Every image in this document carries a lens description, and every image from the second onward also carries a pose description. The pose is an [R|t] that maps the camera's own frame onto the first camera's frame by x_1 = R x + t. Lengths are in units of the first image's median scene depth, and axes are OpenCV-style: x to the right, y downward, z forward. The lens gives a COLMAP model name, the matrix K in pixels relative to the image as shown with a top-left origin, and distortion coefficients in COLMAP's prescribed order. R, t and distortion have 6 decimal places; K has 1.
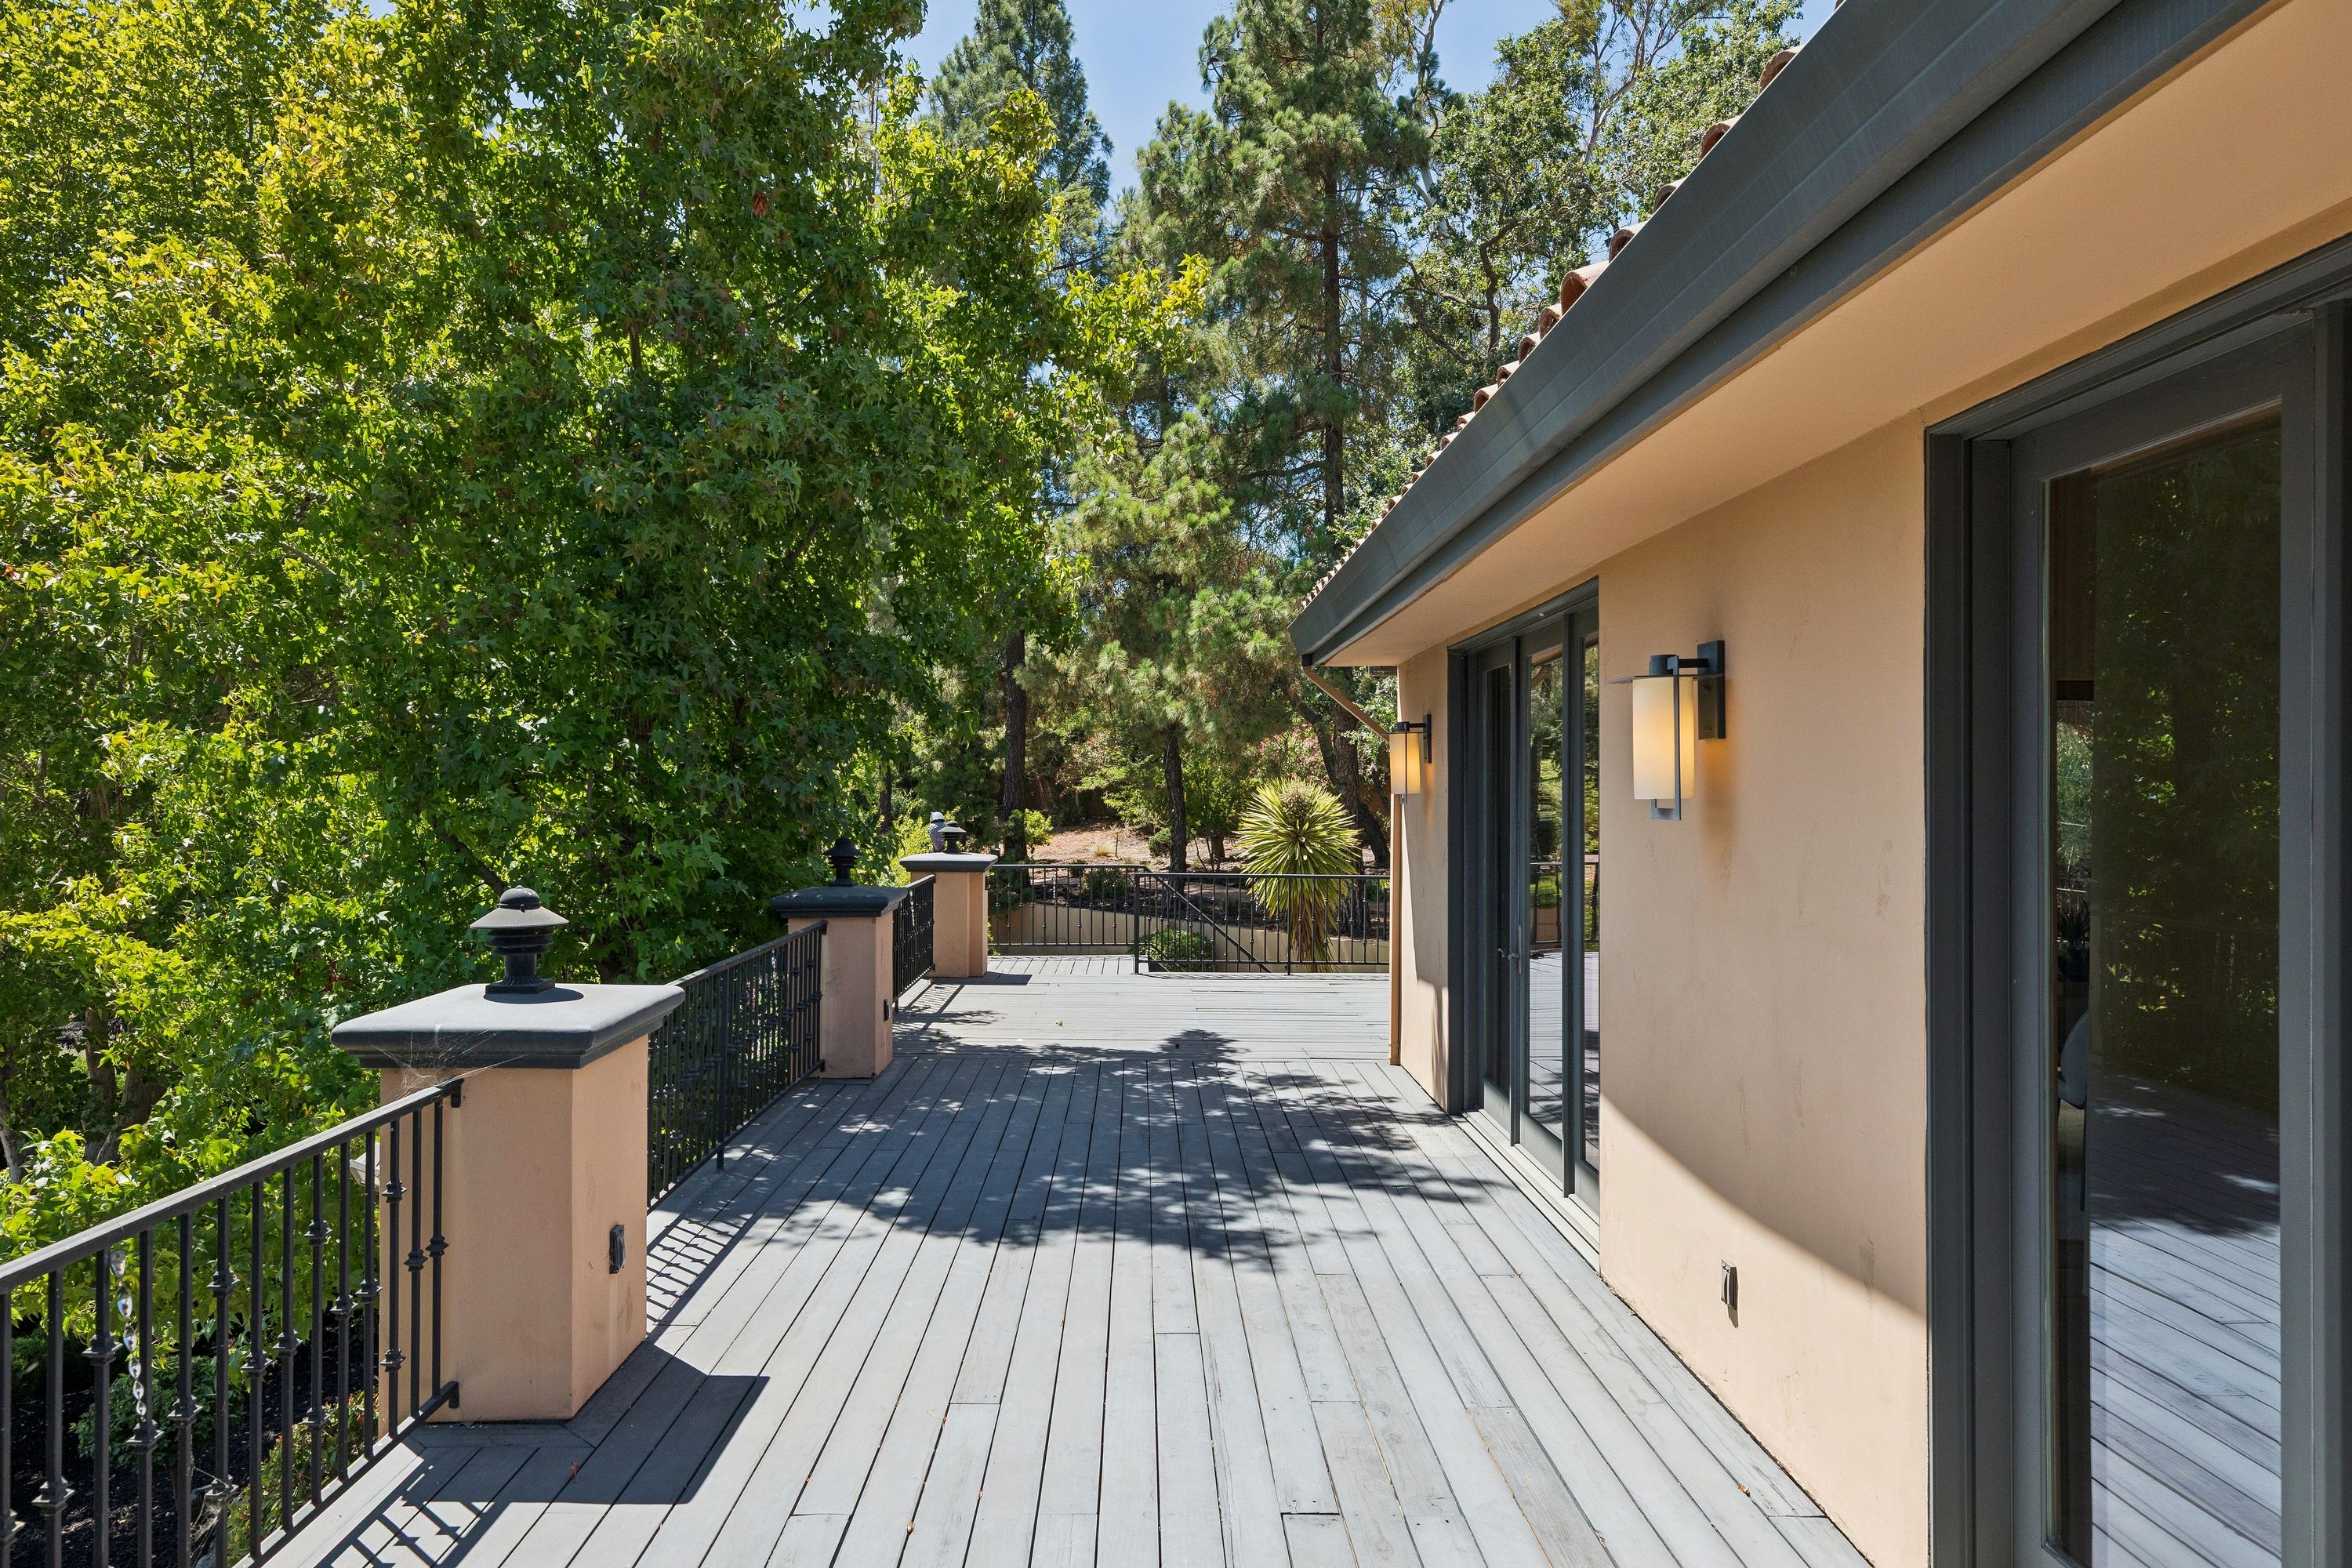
lens RADIAL K [[1514.9, 0, 1176.0], [0, 1514.9, 784.0], [0, 0, 1]] dist [0.010879, 0.003118]
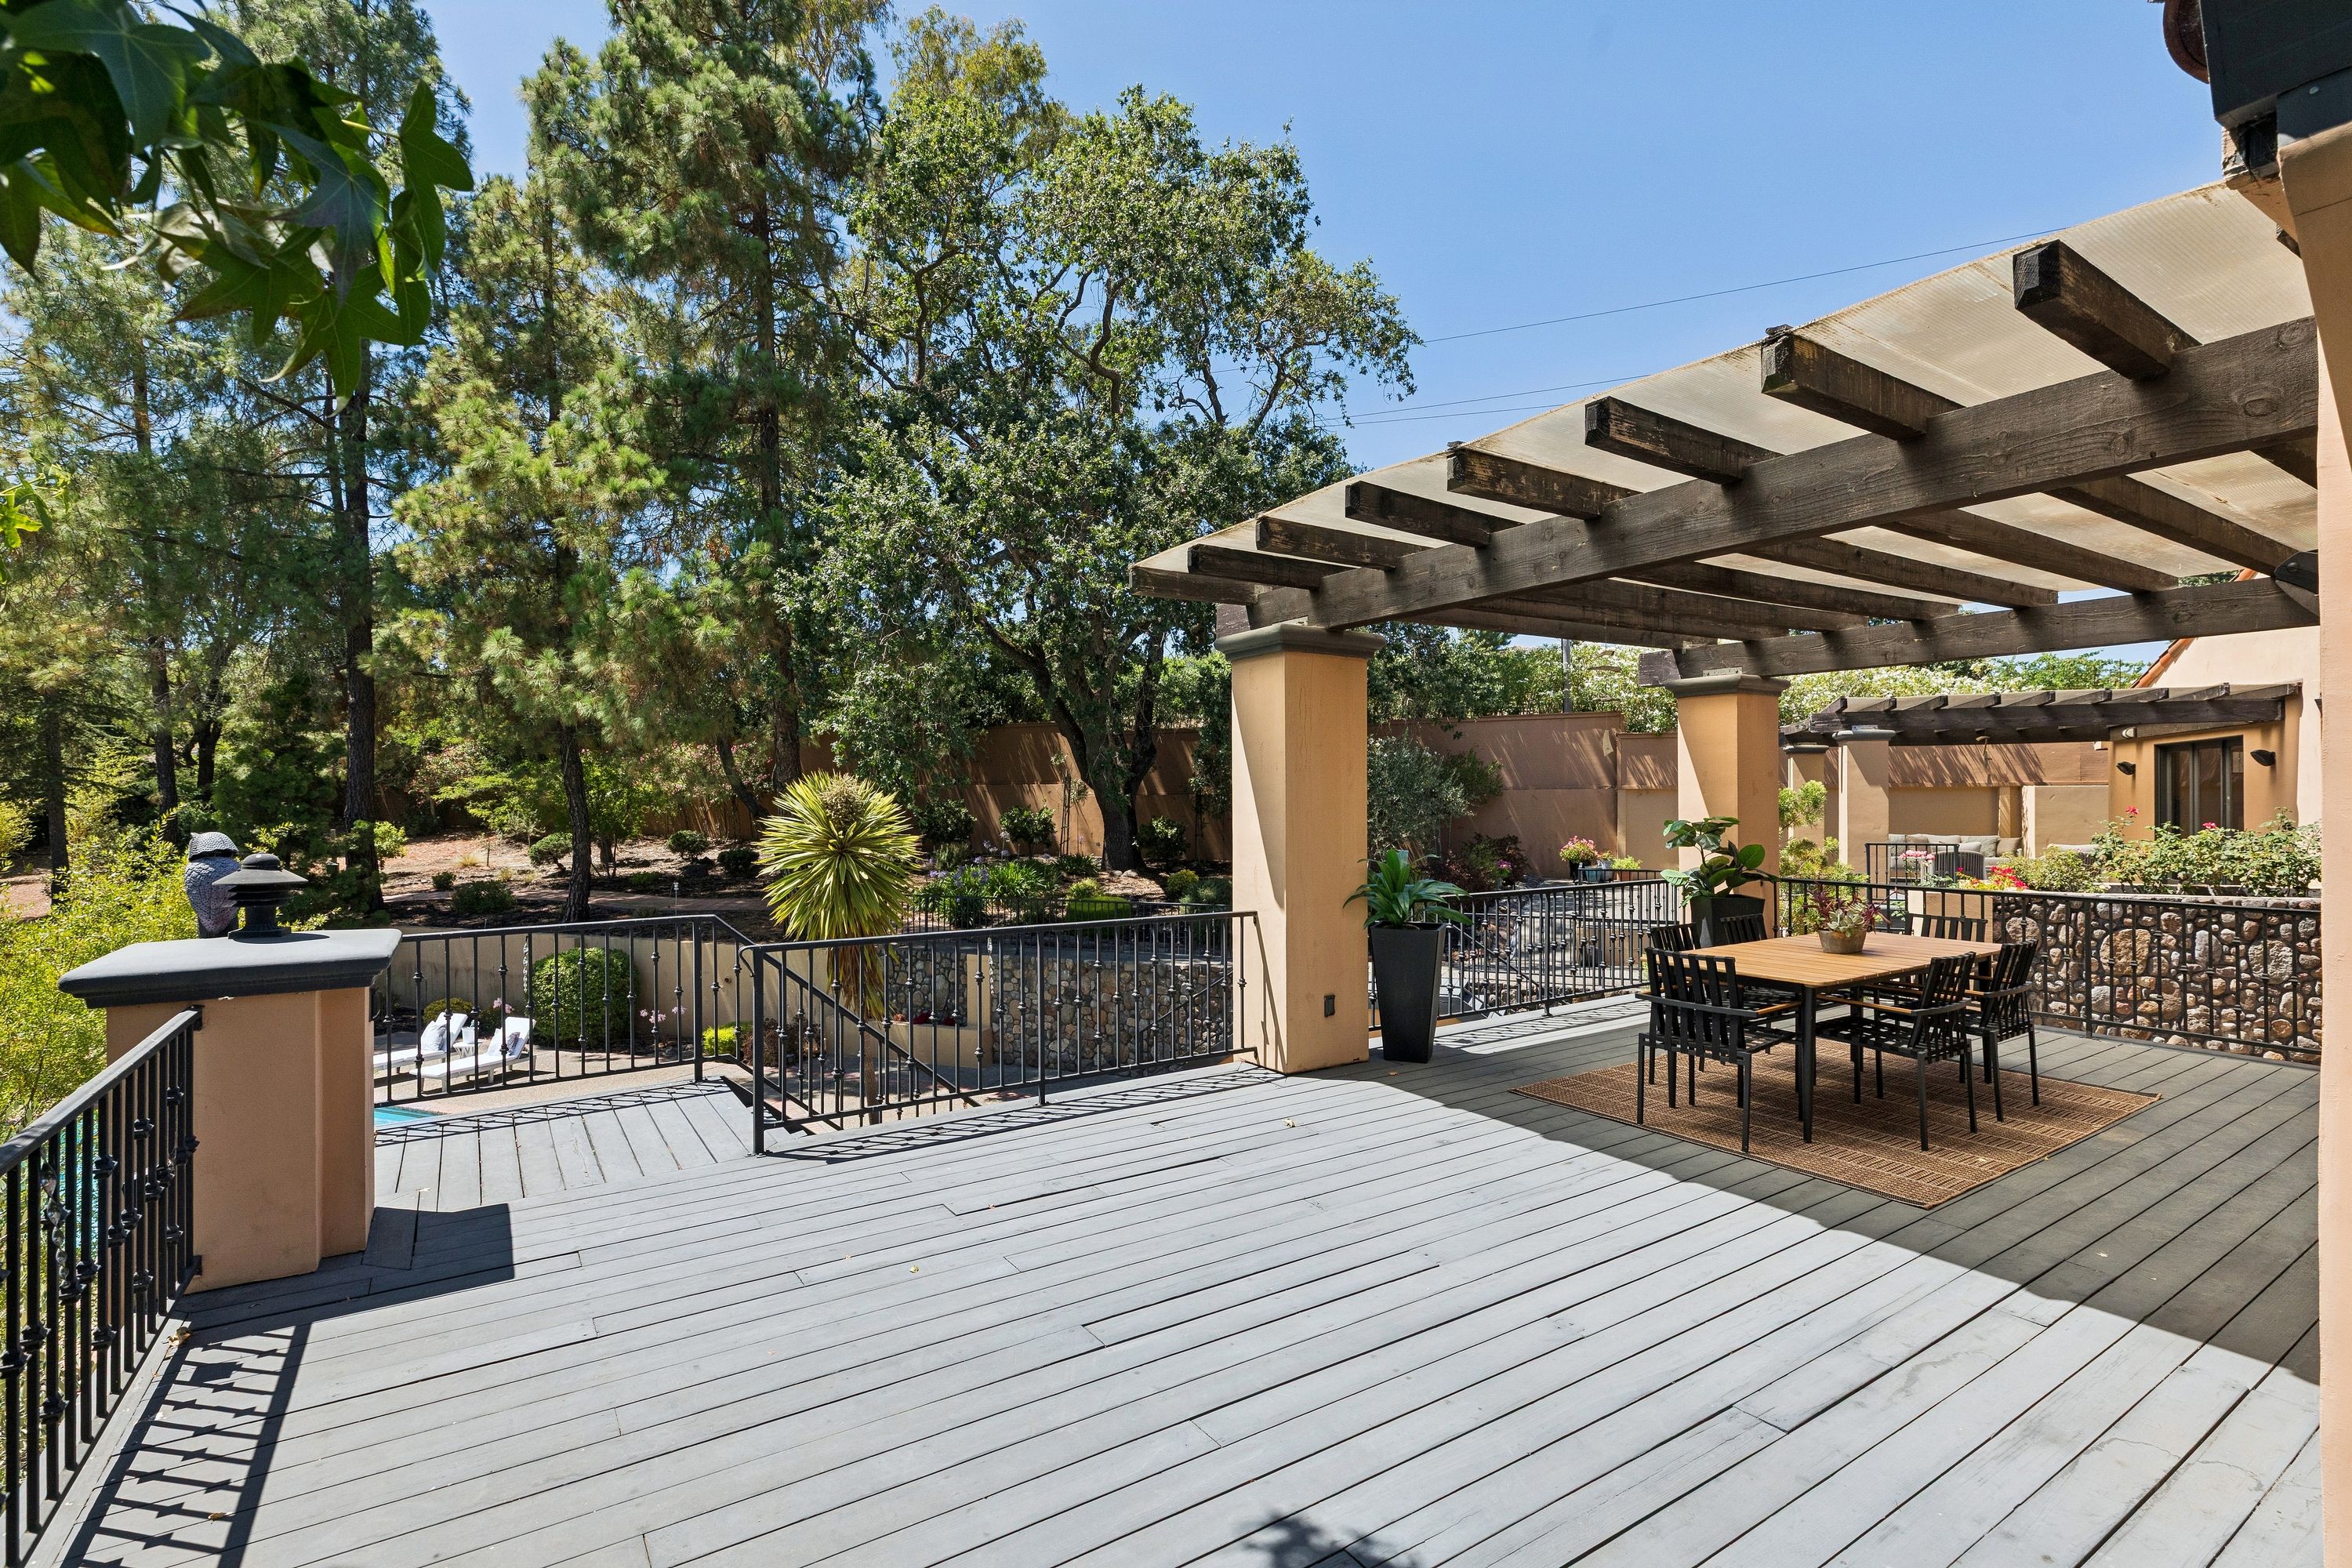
lens RADIAL K [[1073.3, 0, 1168.9], [0, 1073.3, 807.1], [0, 0, 1]] dist [0.015579, 0.000122]
pose [[0.855164, -0.017196, 0.518072, -0.038438], [0.010358, 0.999817, 0.016088, 0.004327], [-0.518254, -0.008392, 0.855185, 0.266005]]
